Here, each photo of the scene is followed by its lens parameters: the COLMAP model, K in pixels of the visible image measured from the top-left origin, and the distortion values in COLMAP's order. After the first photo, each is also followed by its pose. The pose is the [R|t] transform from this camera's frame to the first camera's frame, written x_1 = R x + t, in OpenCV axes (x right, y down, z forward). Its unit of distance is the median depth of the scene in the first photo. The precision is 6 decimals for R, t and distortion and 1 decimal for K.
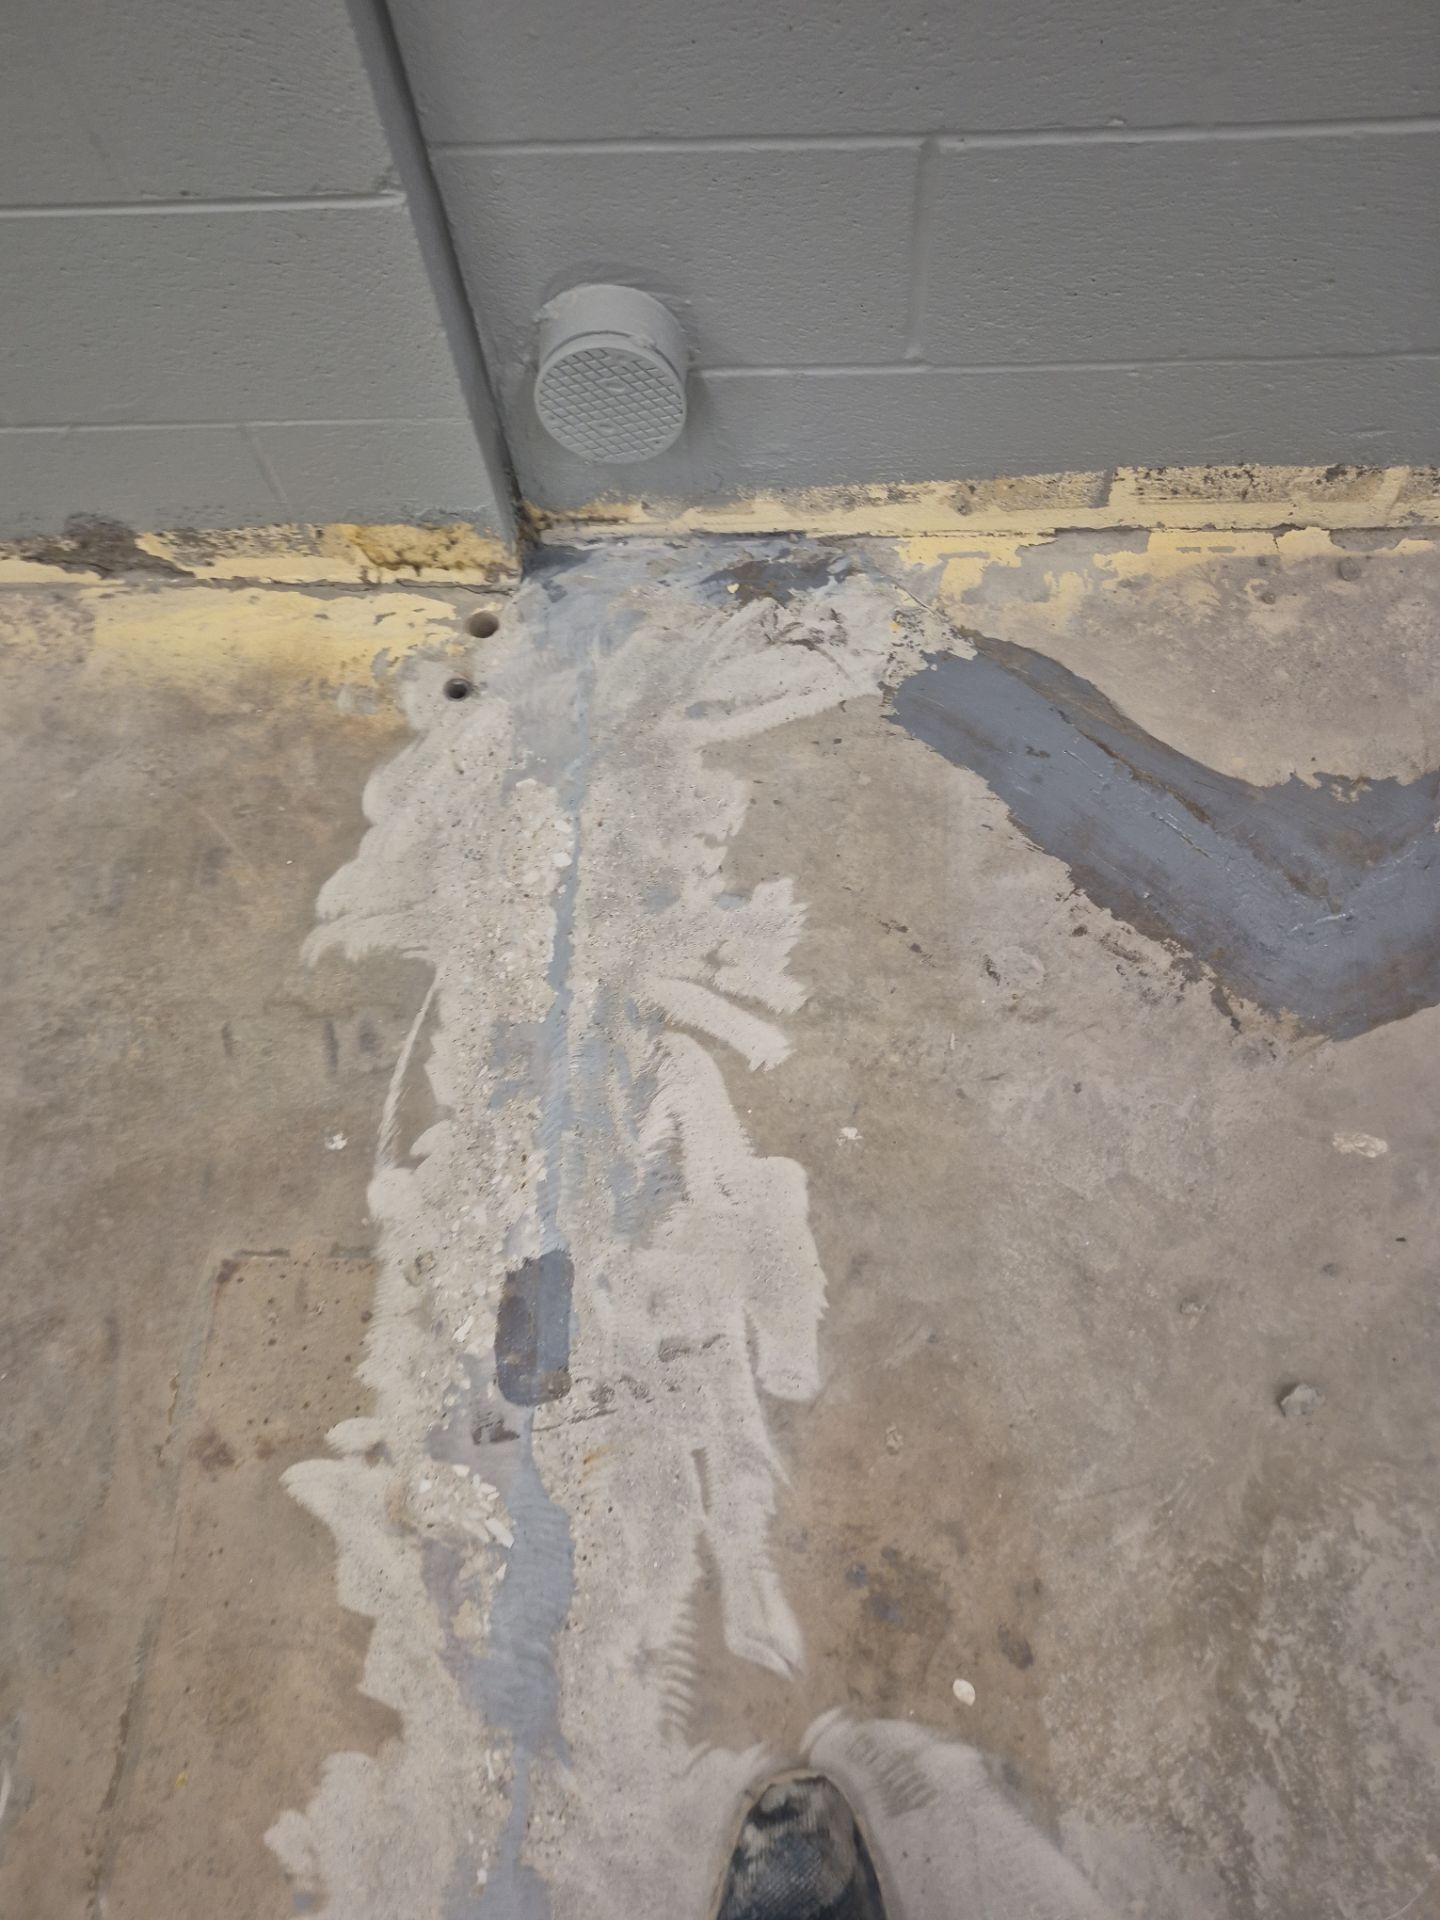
lens RADIAL K [[1384.7, 0, 728.5], [0, 1384.7, 1003.3], [0, 0, 1]] dist [0.154911, -0.262883]
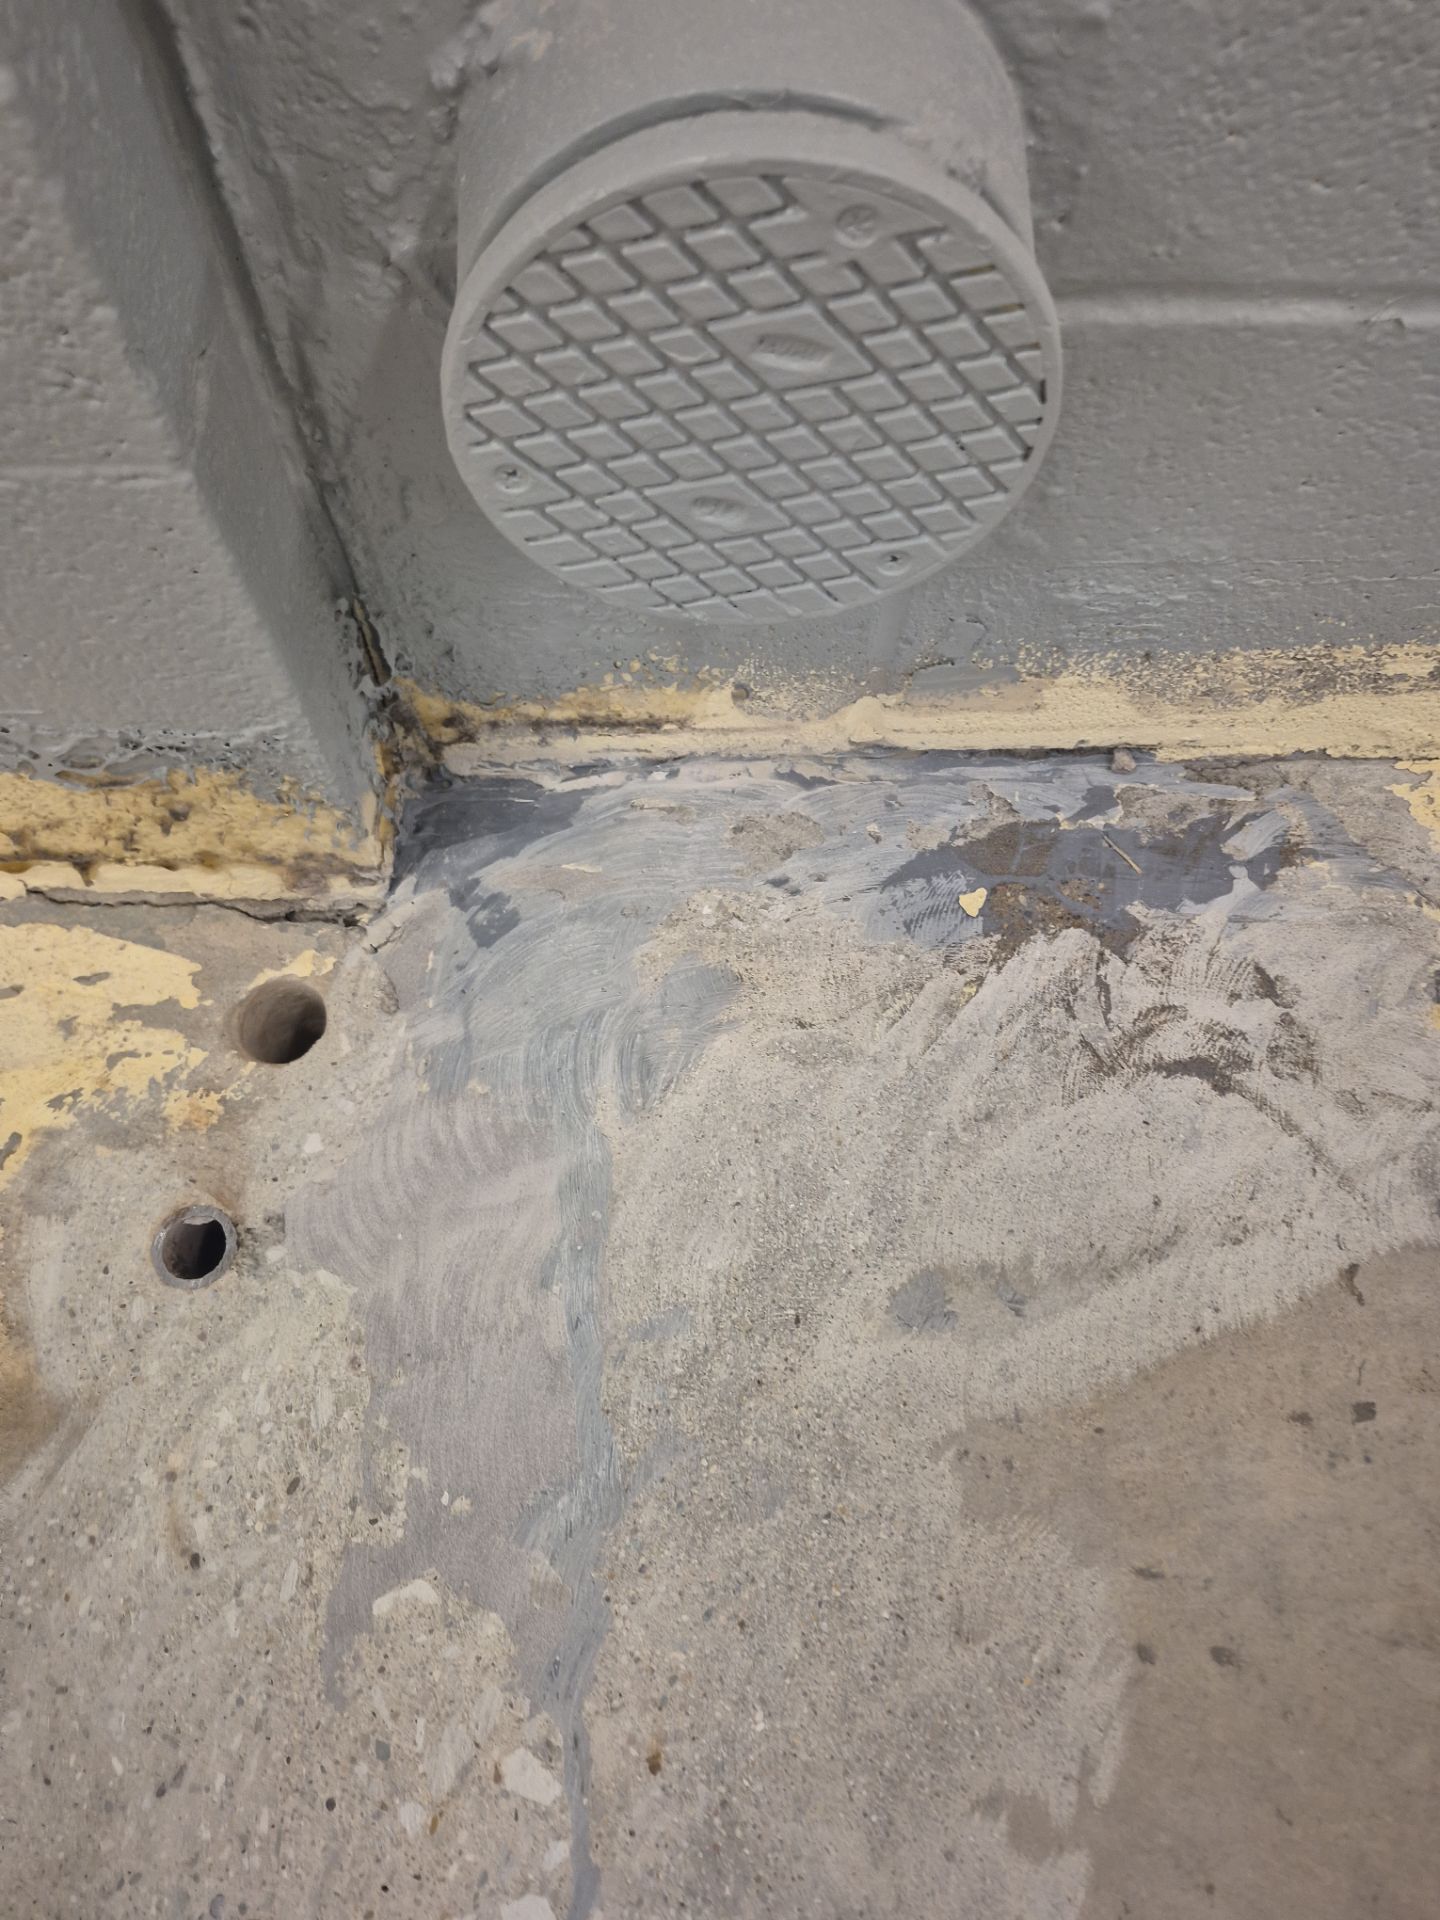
lens RADIAL K [[1358.1, 0, 706.6], [0, 1358.1, 942.9], [0, 0, 1]] dist [0.107265, -0.161264]
pose [[0.996931, -0.014518, 0.076932, -0.096970], [0.016198, 0.999643, -0.021268, -0.286019], [-0.076596, 0.022449, 0.996809, 0.664661]]
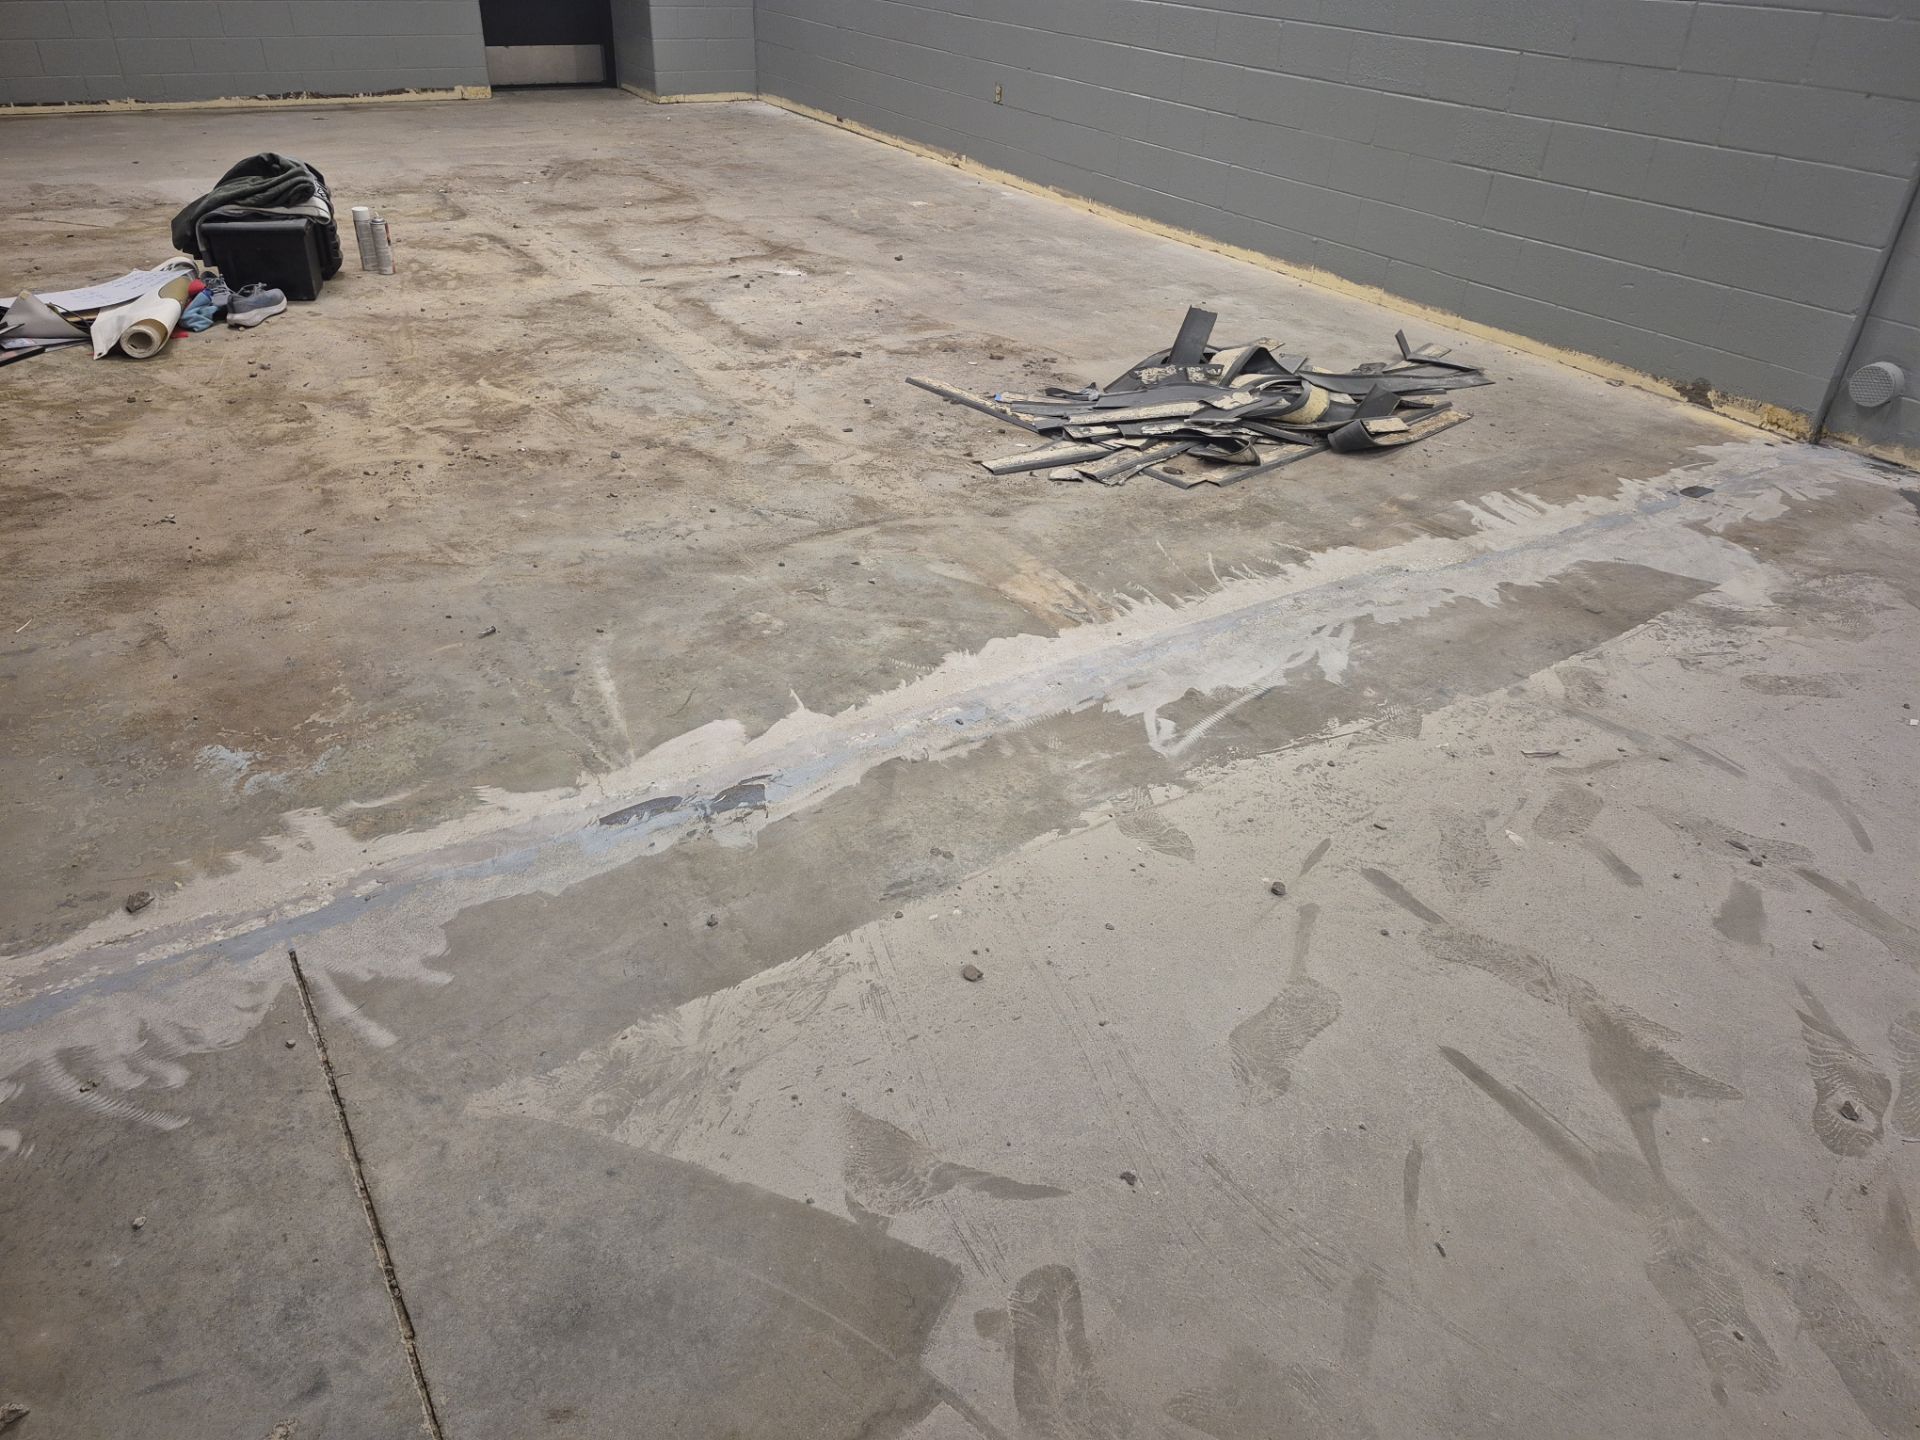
lens RADIAL K [[1303.6, 0, 962.9], [0, 1303.6, 700.6], [0, 0, 1]] dist [0.094031, -0.097431]
pose [[0.559127, 0.492897, -0.666655, 1.155016], [-0.777619, 0.590656, -0.215486, 2.322904], [0.287551, 0.638888, 0.713538, -1.441210]]
